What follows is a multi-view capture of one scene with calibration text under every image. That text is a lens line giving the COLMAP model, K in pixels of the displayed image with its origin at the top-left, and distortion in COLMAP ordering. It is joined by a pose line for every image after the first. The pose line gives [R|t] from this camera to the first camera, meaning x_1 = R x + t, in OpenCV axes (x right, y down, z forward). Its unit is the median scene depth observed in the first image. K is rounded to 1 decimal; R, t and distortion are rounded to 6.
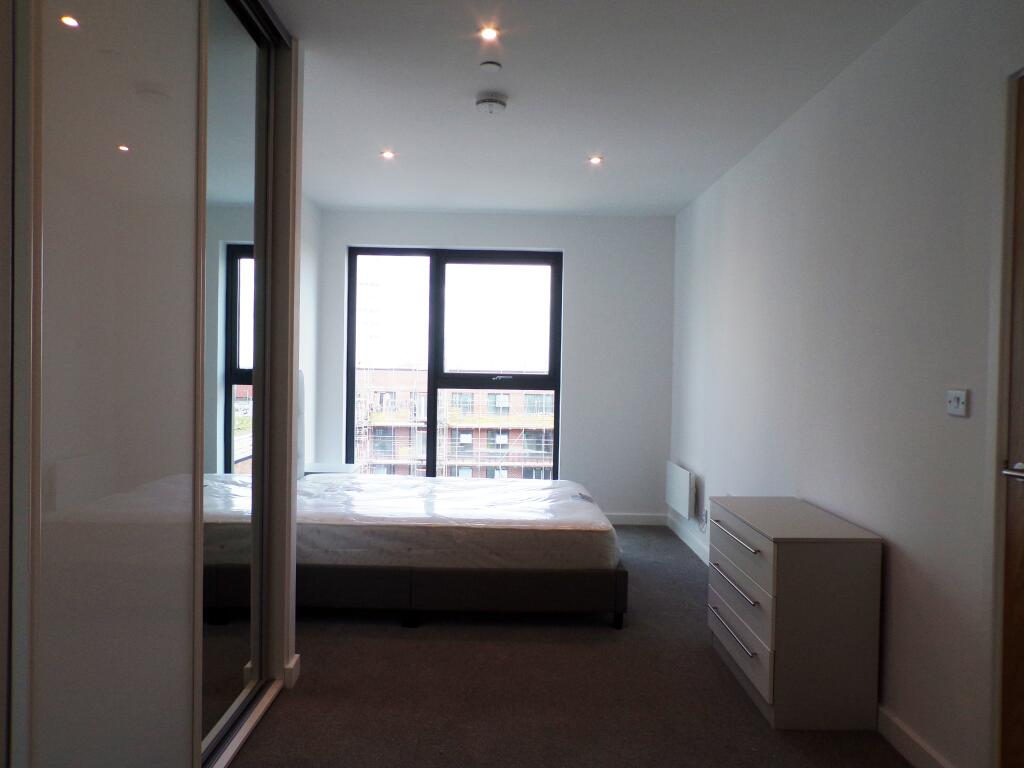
lens RADIAL K [[684.7, 0, 519.3], [0, 684.7, 379.9], [0, 0, 1]] dist [-0.004217, -0.001480]
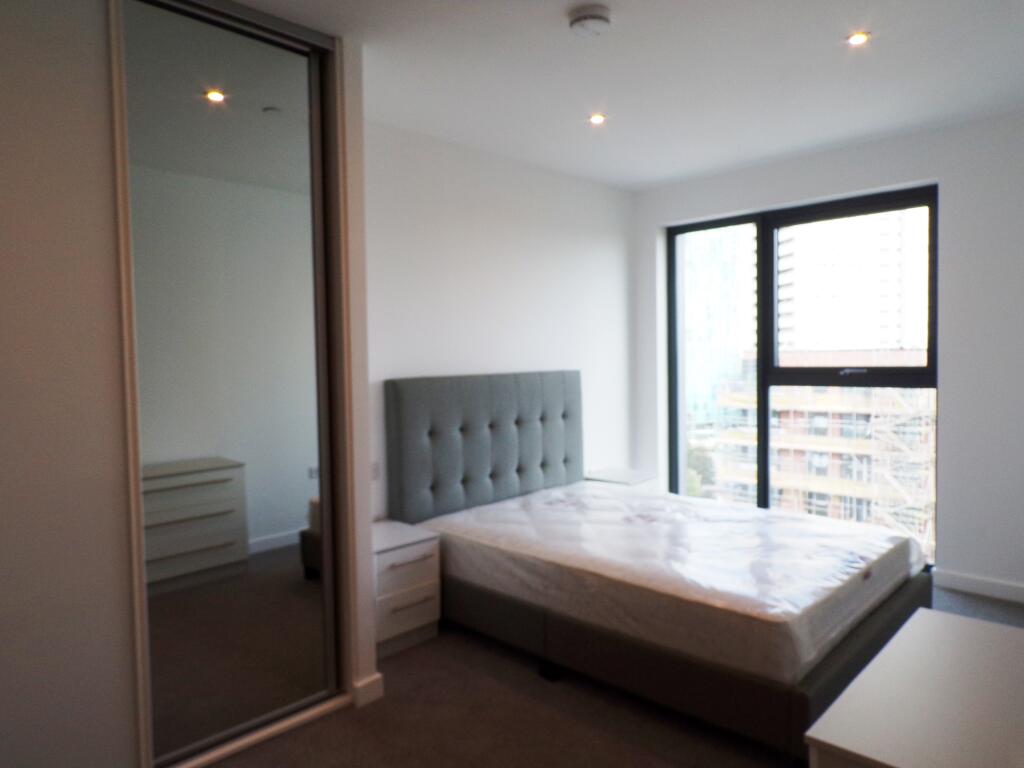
lens RADIAL K [[684.7, 0, 514.3], [0, 684.7, 383.0], [0, 0, 1]] dist [-0.004217, -0.001480]
pose [[0.703485, -0.001708, -0.710708, 0.244702], [0.021858, 0.999576, 0.019234, -0.013479], [0.710374, -0.029066, 0.703224, 0.226070]]
